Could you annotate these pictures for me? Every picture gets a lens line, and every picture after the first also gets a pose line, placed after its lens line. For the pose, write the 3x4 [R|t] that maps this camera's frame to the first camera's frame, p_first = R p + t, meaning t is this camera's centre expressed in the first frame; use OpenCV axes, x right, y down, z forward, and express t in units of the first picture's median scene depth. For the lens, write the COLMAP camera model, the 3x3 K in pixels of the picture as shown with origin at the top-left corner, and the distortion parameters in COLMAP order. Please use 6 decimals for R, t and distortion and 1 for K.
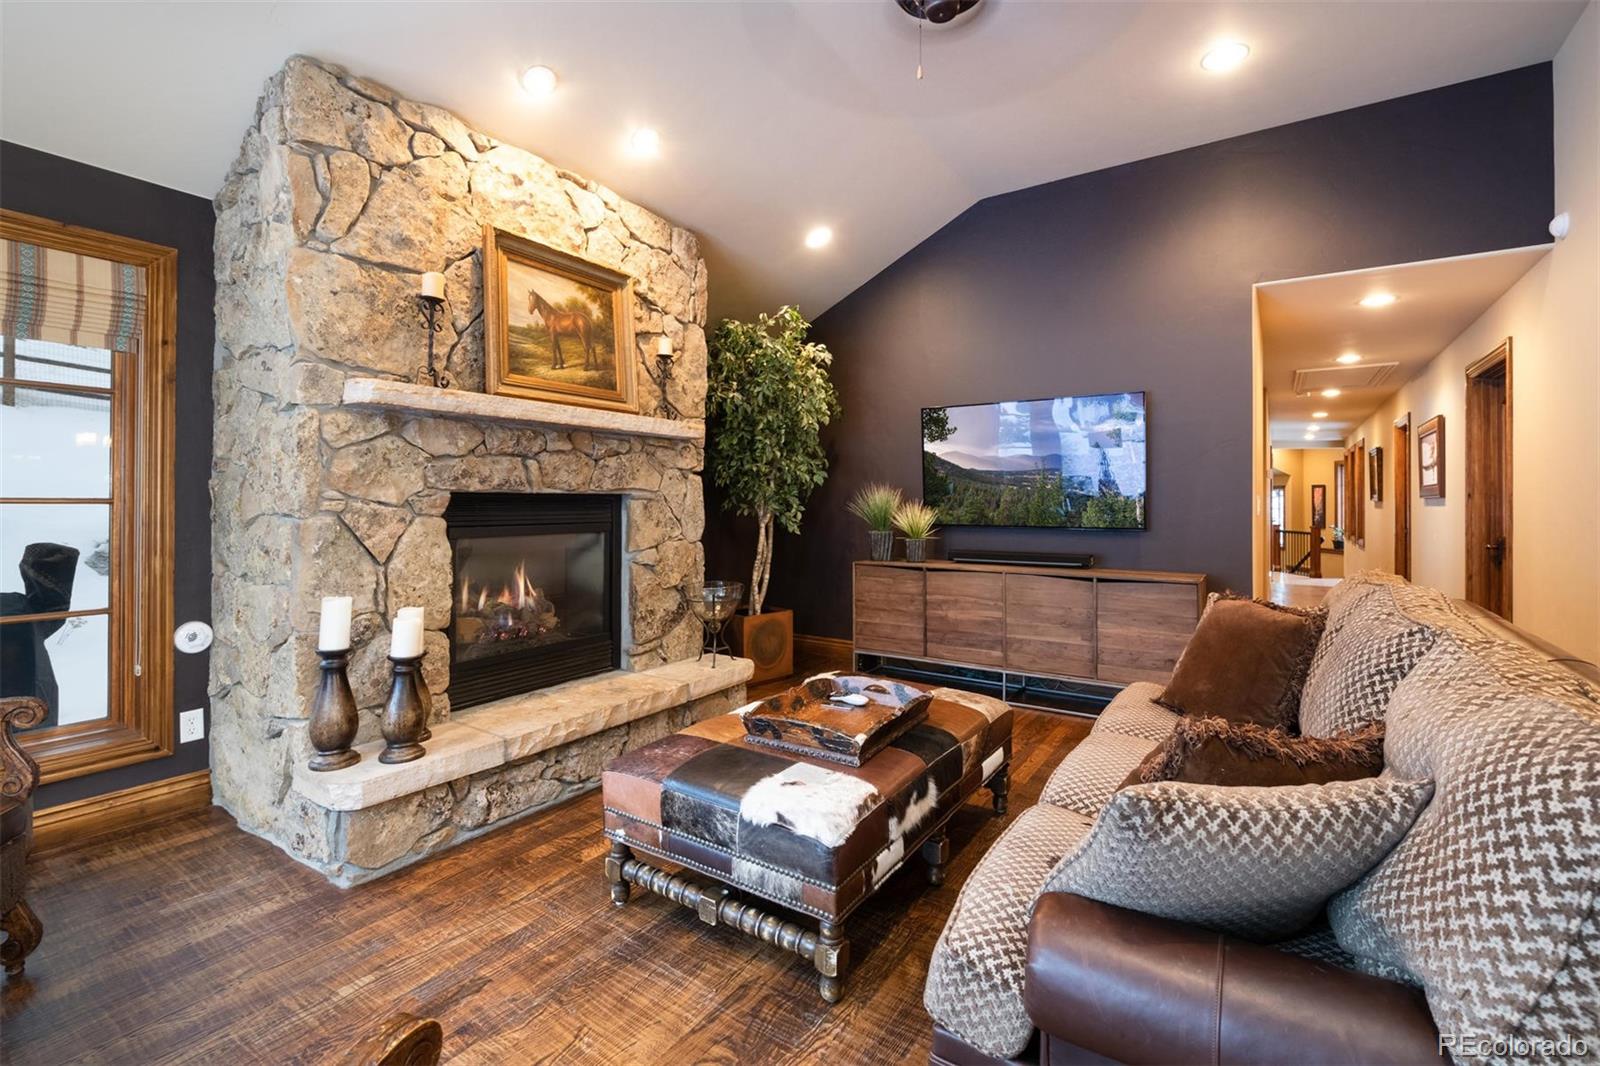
lens RADIAL K [[702.6, 0, 794.2], [0, 702.6, 502.8], [0, 0, 1]] dist [-0.000074, -0.000161]
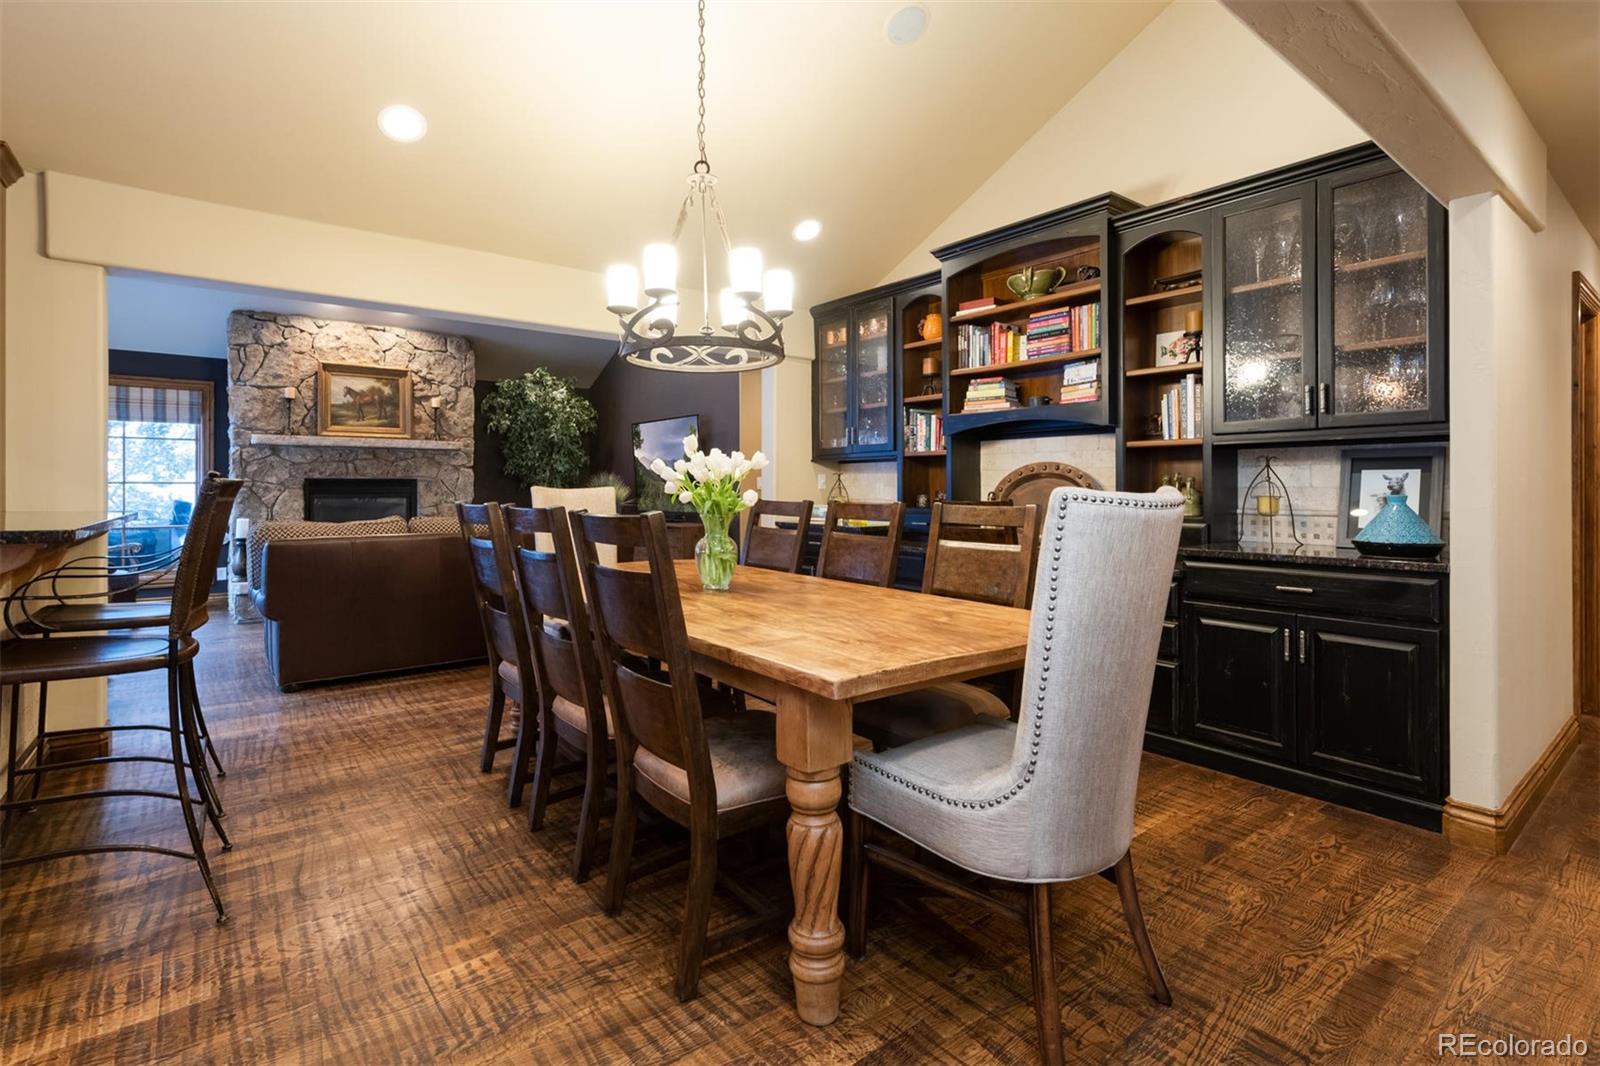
lens RADIAL K [[762.2, 0, 806.4], [0, 762.2, 492.4], [0, 0, 1]] dist [-0.000929, -0.001748]
pose [[0.955221, 0.003941, -0.295866, 1.793638], [-0.001601, 0.999965, 0.008153, 0.007314], [0.295888, -0.007314, 0.955195, -0.892122]]
